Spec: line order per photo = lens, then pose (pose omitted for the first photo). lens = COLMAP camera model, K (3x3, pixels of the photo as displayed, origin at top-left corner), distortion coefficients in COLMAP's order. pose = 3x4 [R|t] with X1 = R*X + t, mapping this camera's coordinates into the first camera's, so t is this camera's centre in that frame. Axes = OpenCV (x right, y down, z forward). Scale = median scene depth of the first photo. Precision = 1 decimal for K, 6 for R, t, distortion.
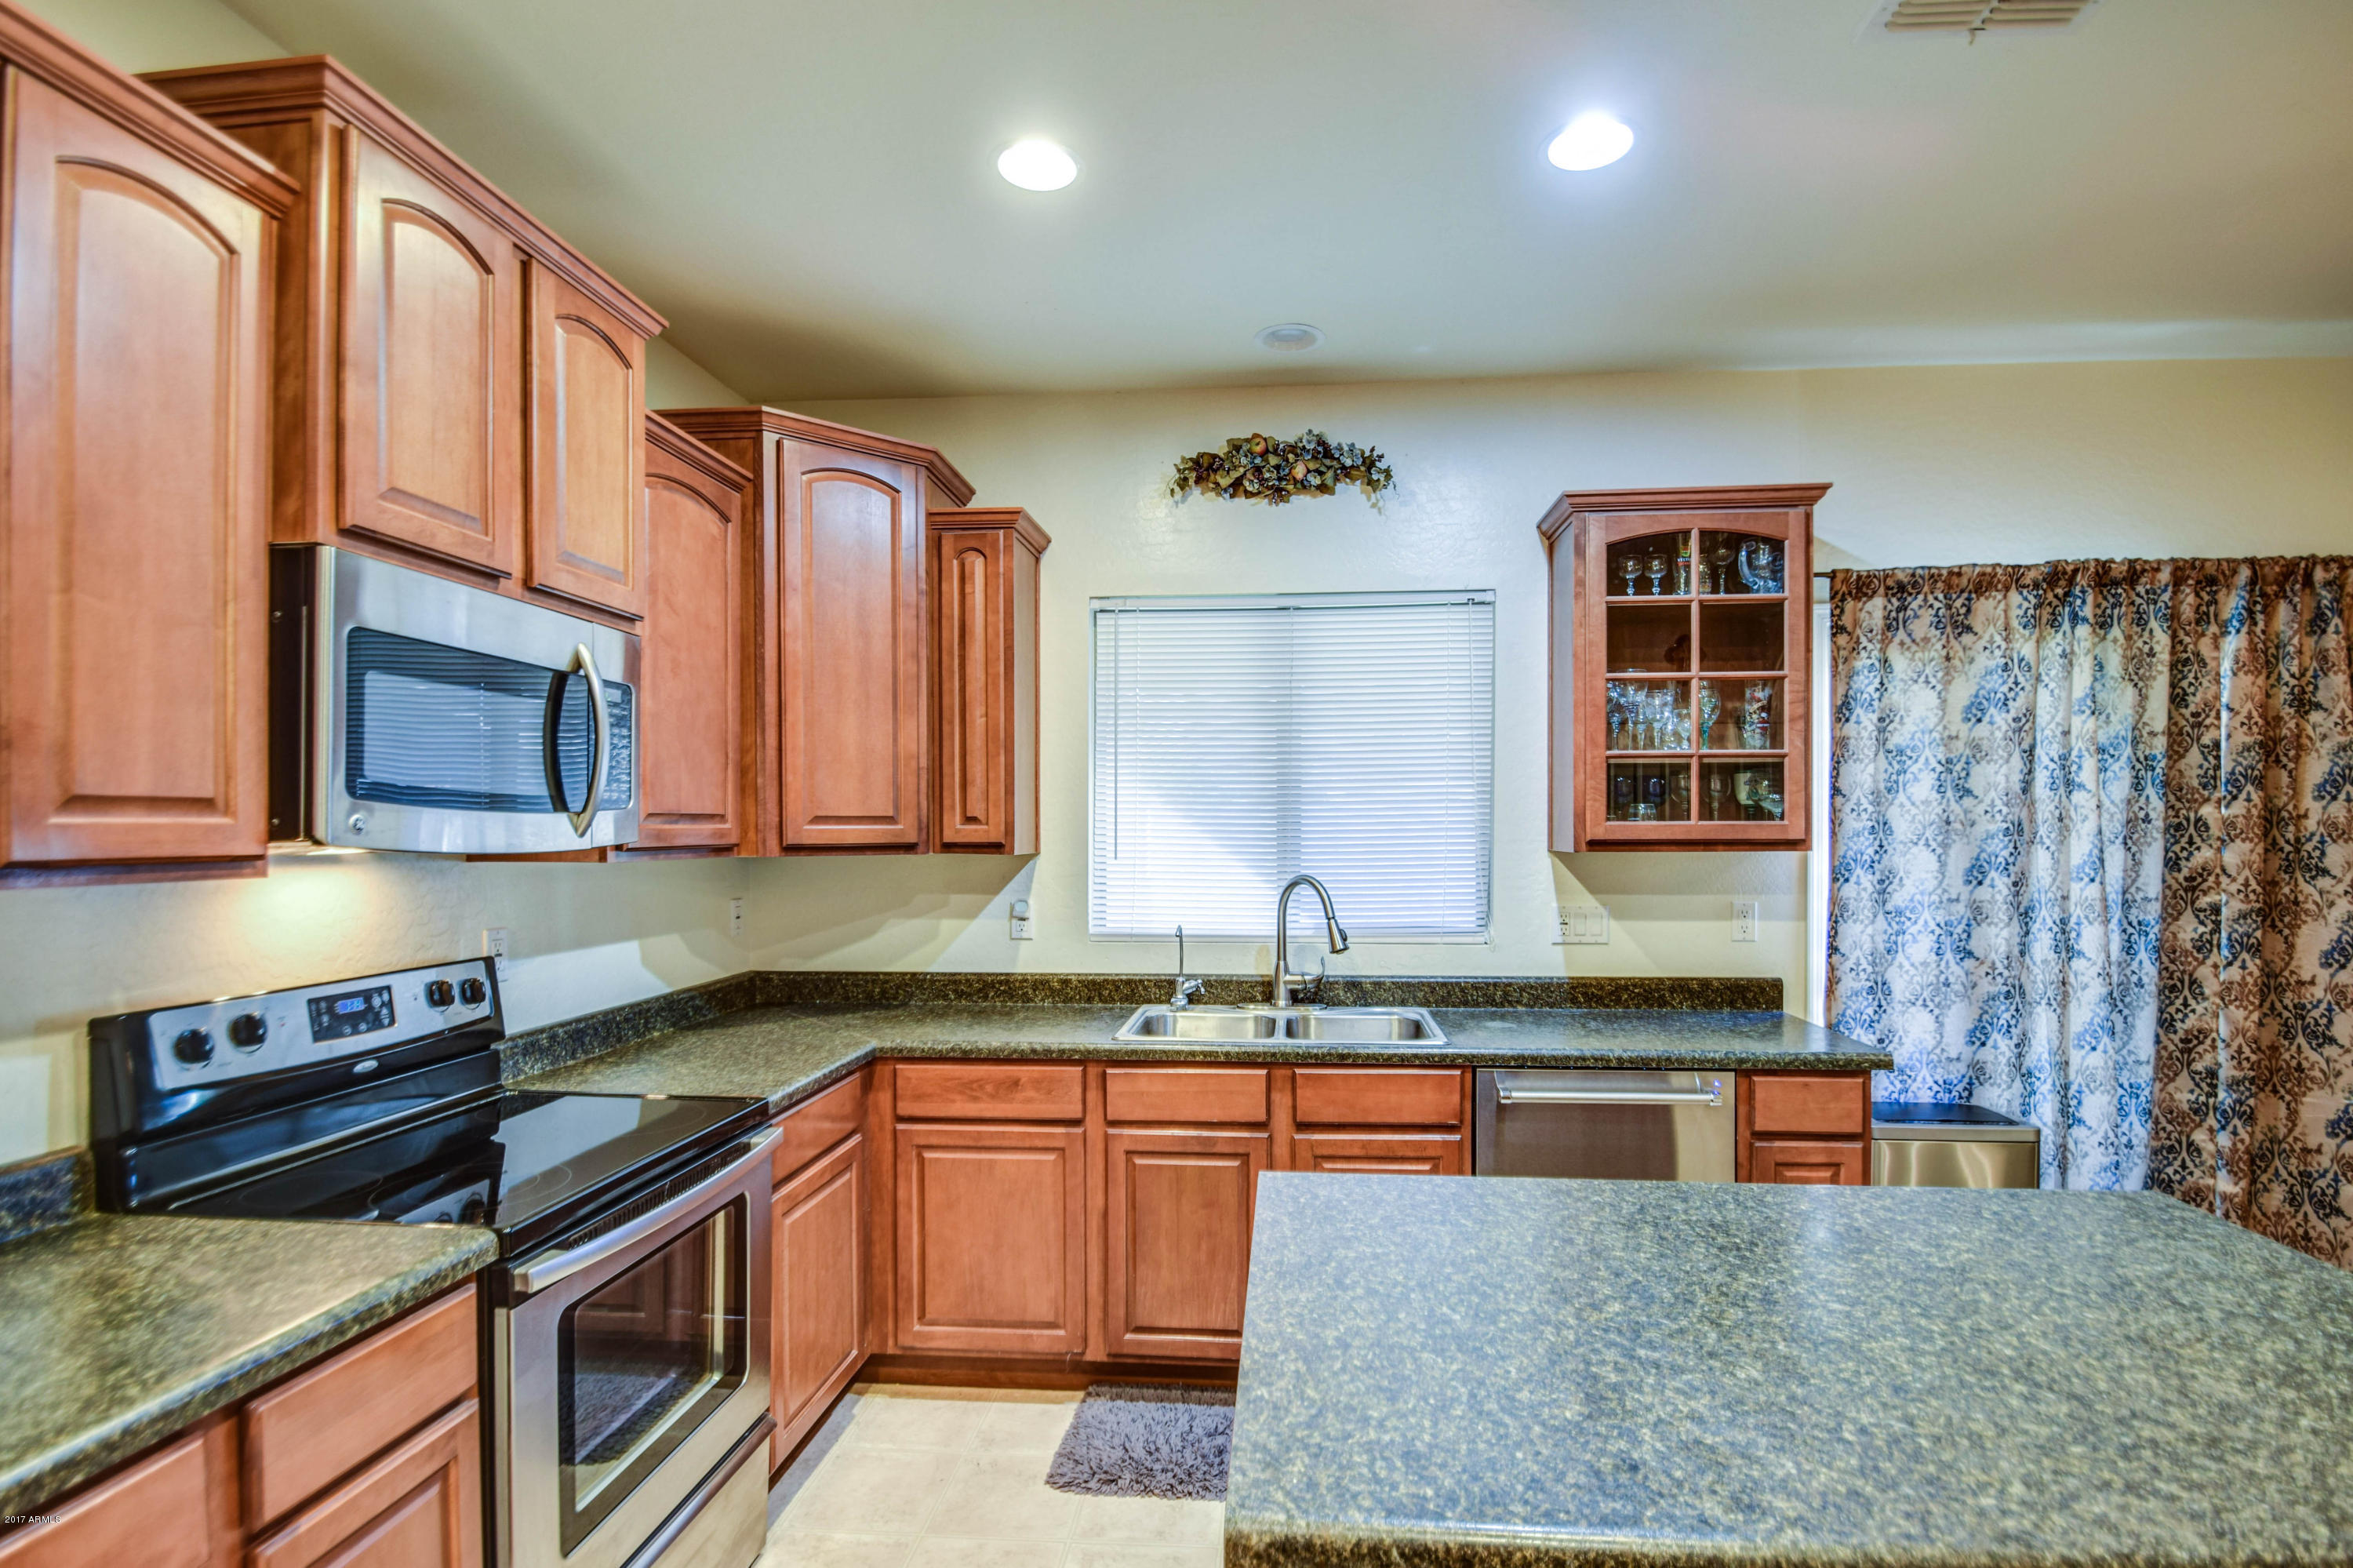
lens RADIAL K [[1154.4, 0, 1181.4], [0, 1154.4, 842.2], [0, 0, 1]] dist [0.004826, -0.015501]
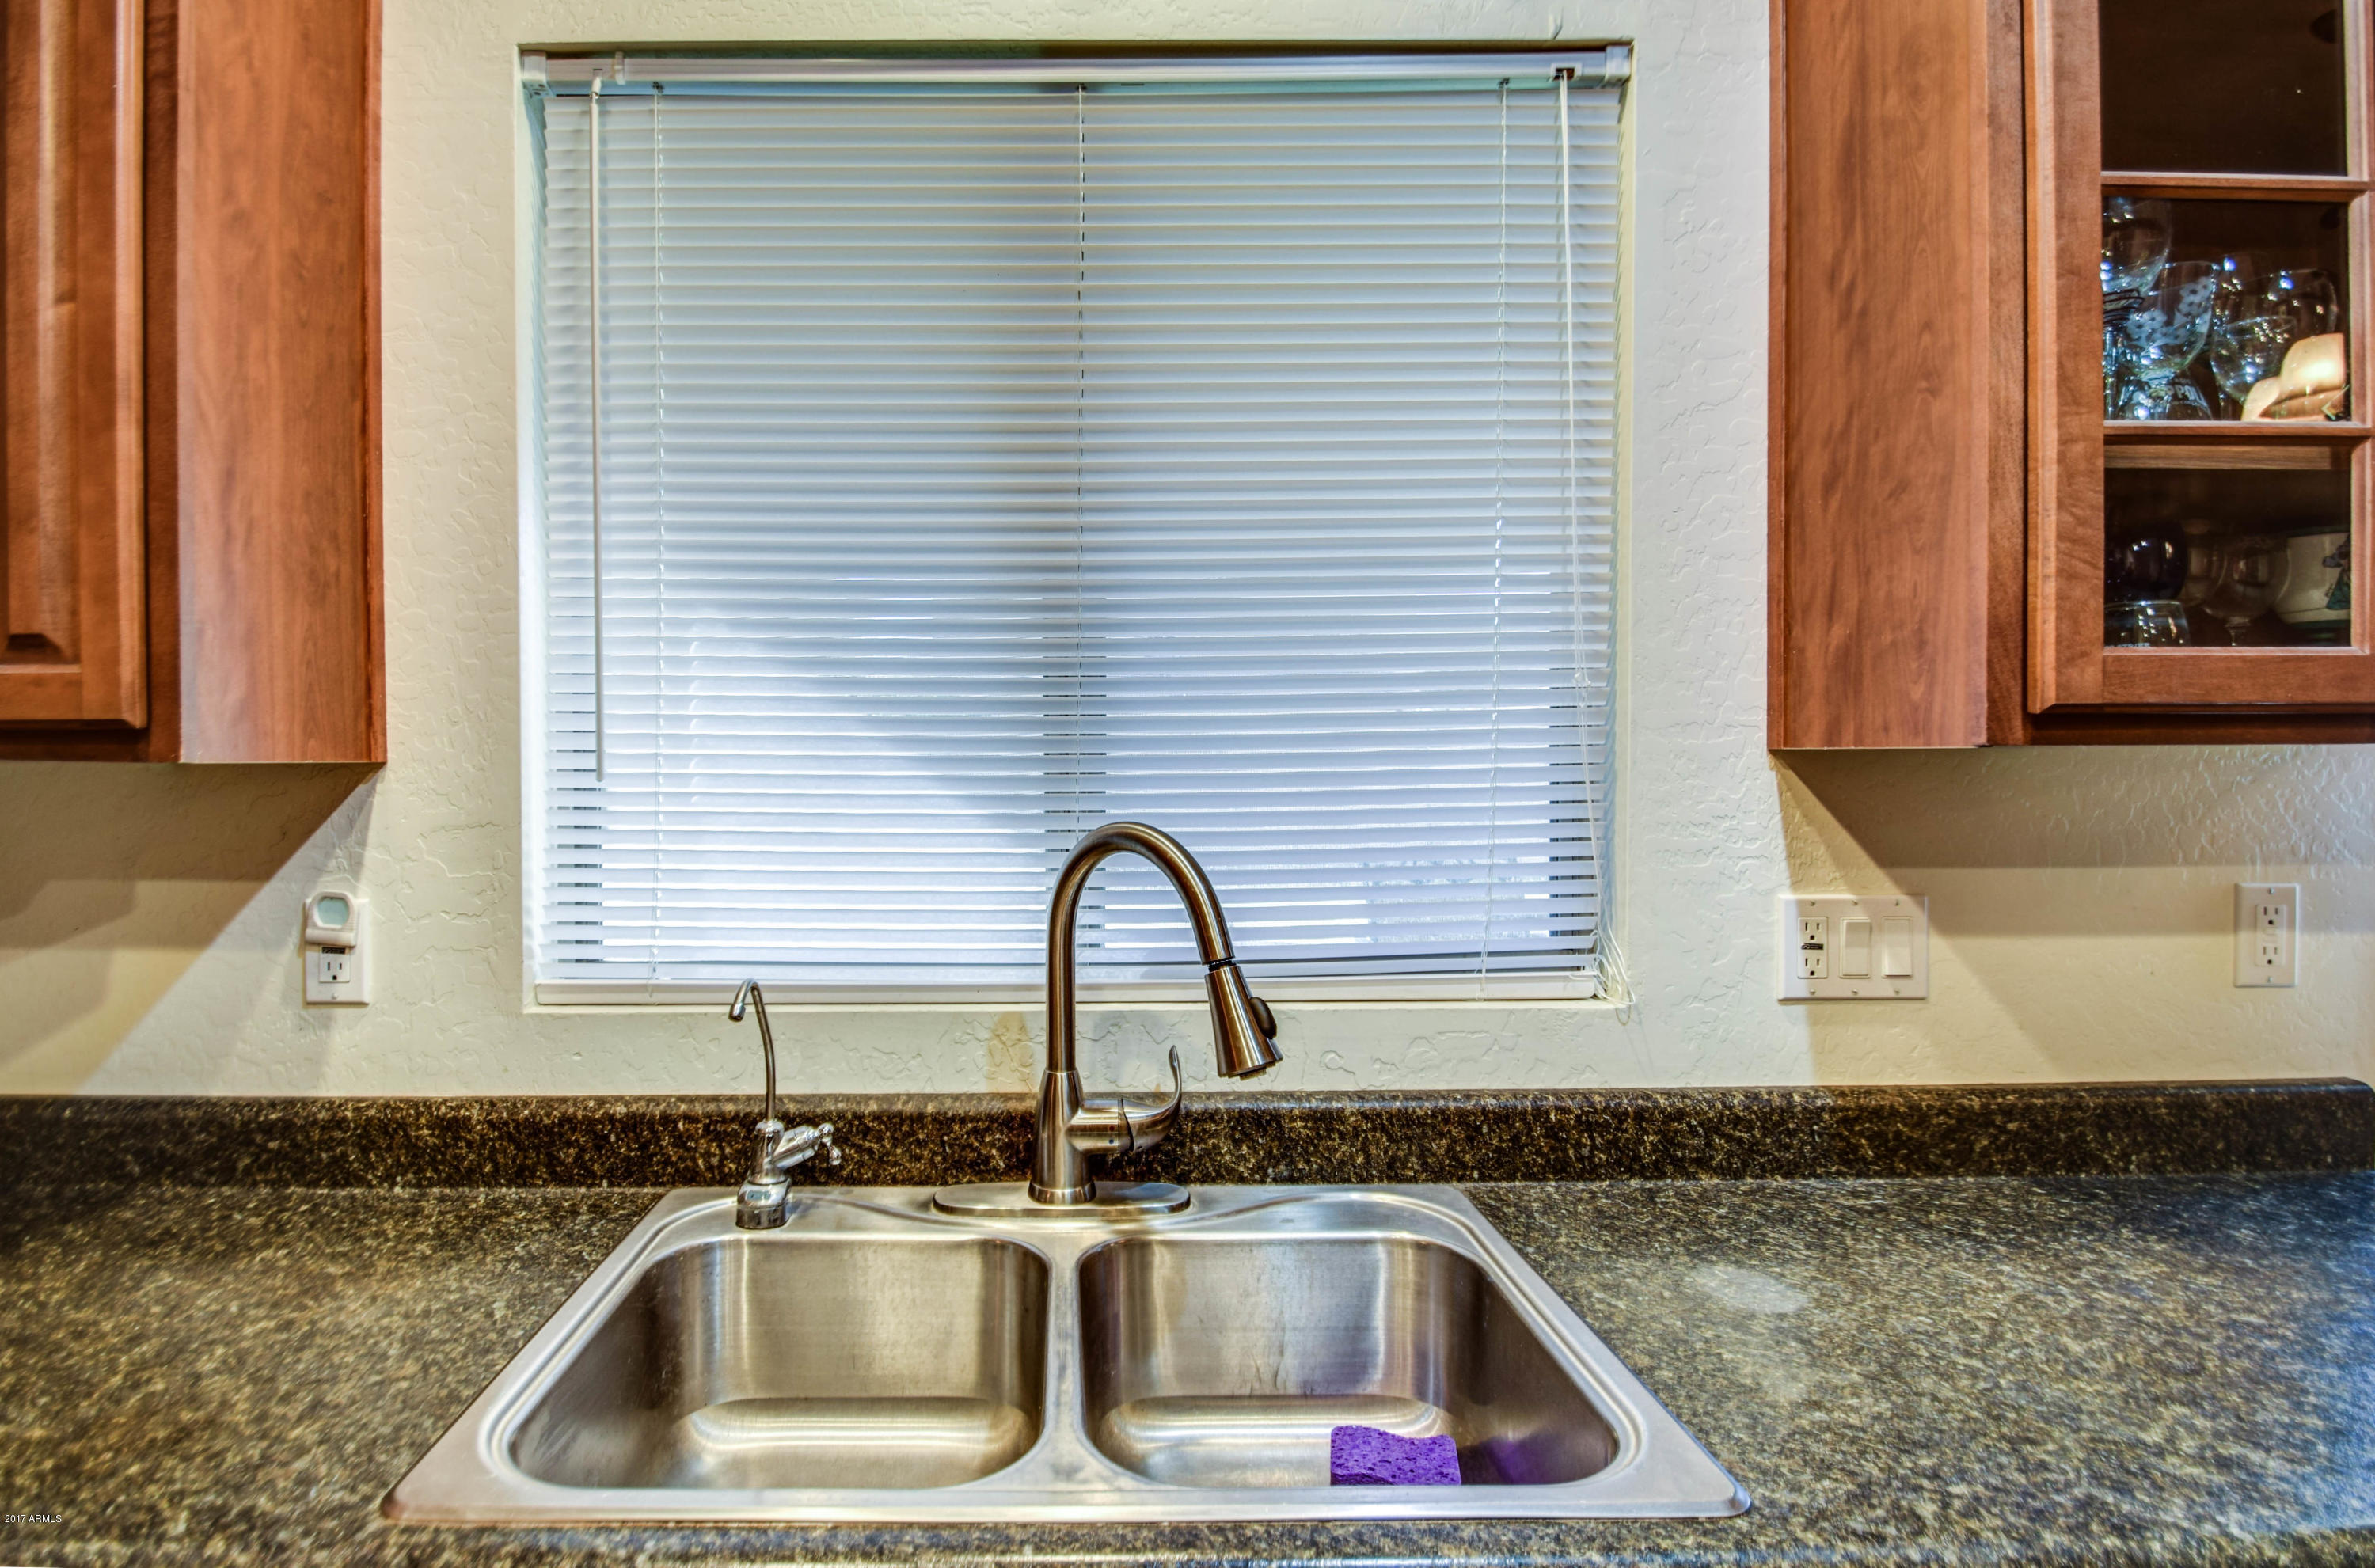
lens RADIAL K [[1170.0, 0, 1058.6], [0, 1170.0, 778.5], [0, 0, 1]] dist [0.002293, -0.005721]
pose [[0.995114, -0.003874, 0.098652, 0.054408], [0.003556, 0.999988, 0.003399, 0.014888], [-0.098664, -0.003031, 0.995116, 0.682922]]
